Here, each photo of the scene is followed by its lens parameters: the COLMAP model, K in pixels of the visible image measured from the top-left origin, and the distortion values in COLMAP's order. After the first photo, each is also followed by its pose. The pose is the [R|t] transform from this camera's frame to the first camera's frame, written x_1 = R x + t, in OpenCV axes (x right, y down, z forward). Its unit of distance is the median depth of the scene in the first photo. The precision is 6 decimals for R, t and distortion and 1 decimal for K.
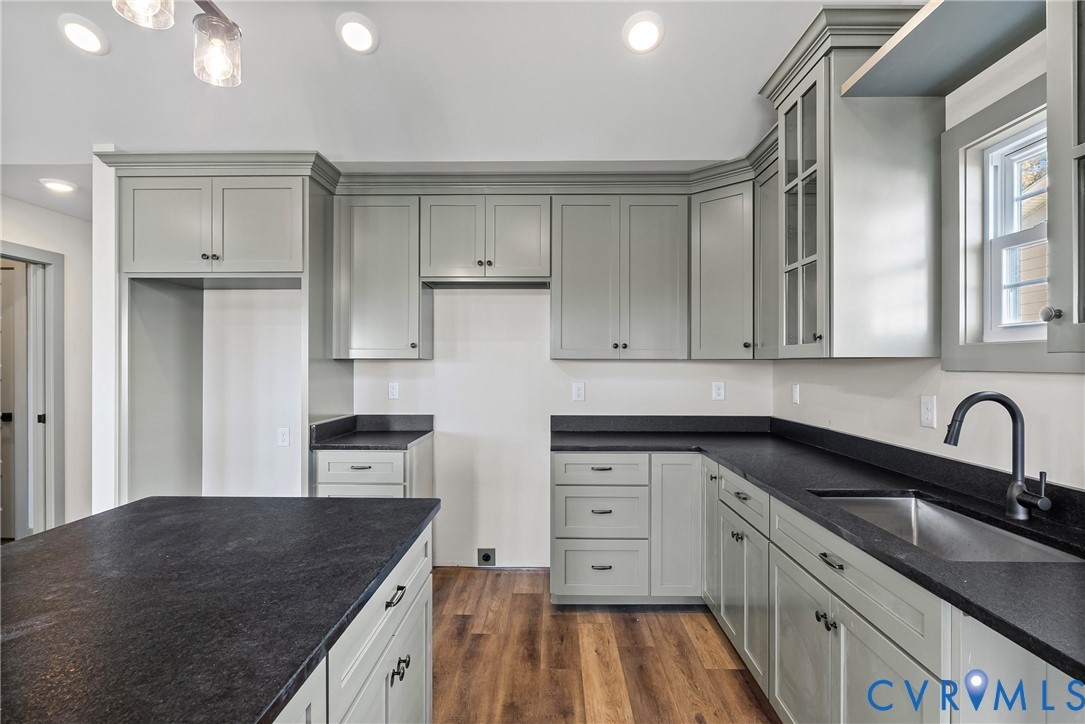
lens RADIAL K [[544.4, 0, 542.5], [0, 544.4, 362.0], [0, 0, 1]] dist [0.000614, -0.000044]
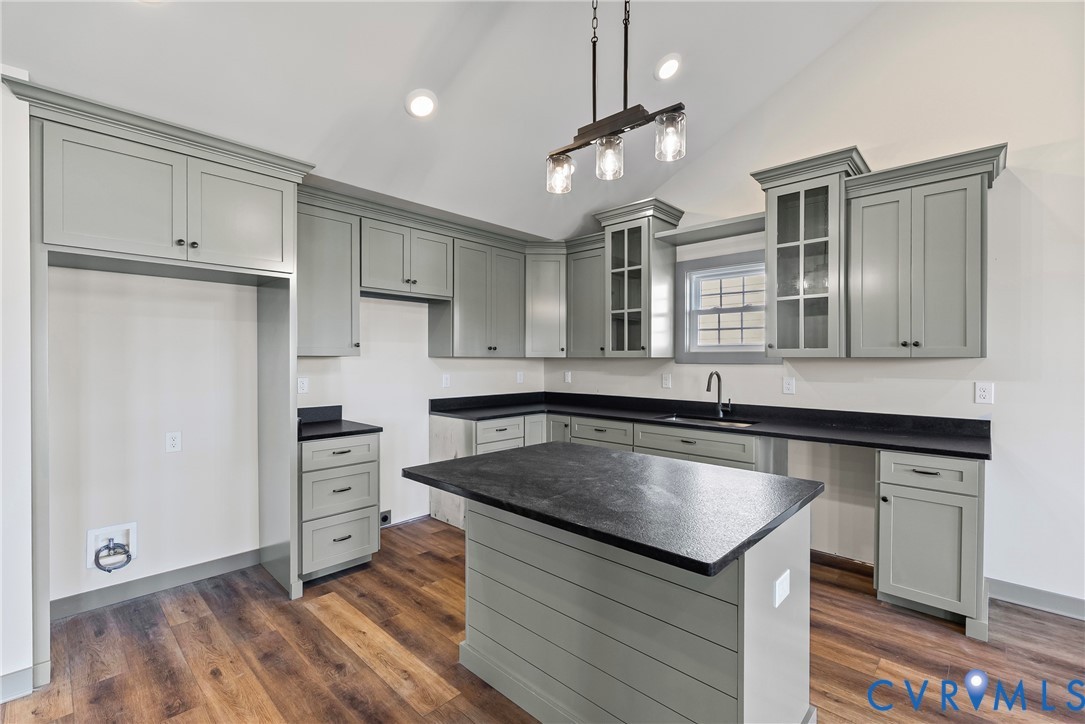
lens RADIAL K [[479.6, 0, 542.5], [0, 479.6, 362.0], [0, 0, 1]] dist [0.000747, 0.000081]
pose [[0.674119, -0.004387, 0.738610, -0.802541], [-0.002345, 0.999965, 0.008079, -0.003124], [-0.738619, -0.007178, 0.674085, 0.017514]]
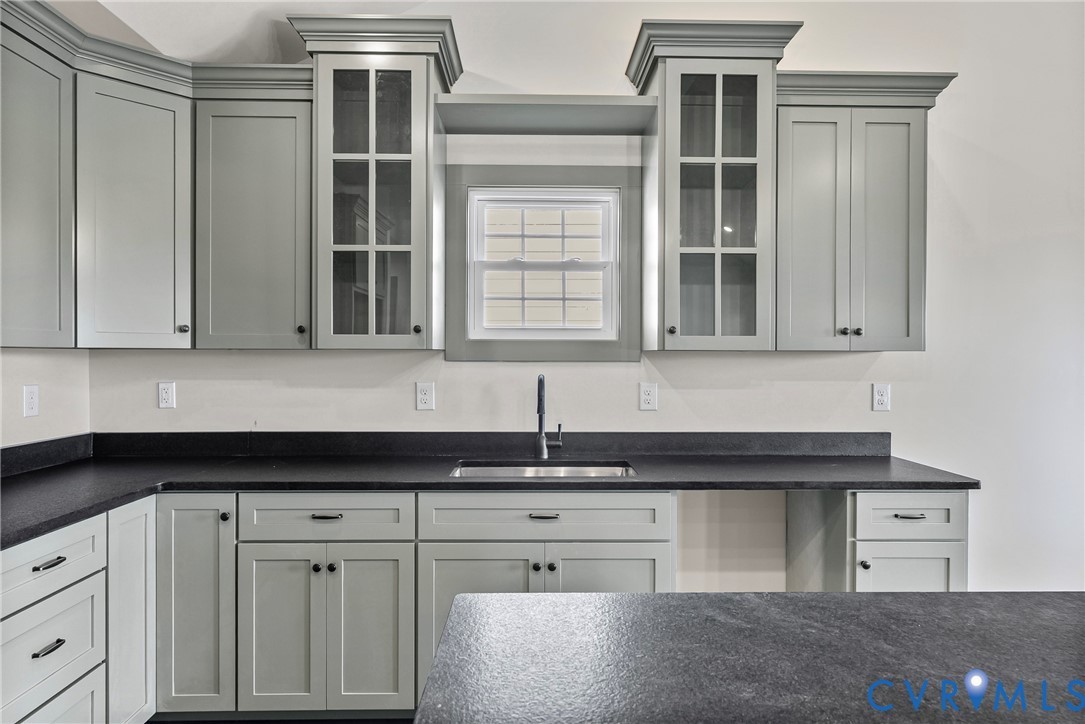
lens RADIAL K [[698.7, 0, 544.8], [0, 698.7, 355.6], [0, 0, 1]] dist [0.000929, -0.000109]
pose [[-0.041151, -0.004488, 0.999143, -0.559534], [-0.004594, 0.999980, 0.004302, -0.001908], [-0.999142, -0.004413, -0.041171, 0.570314]]
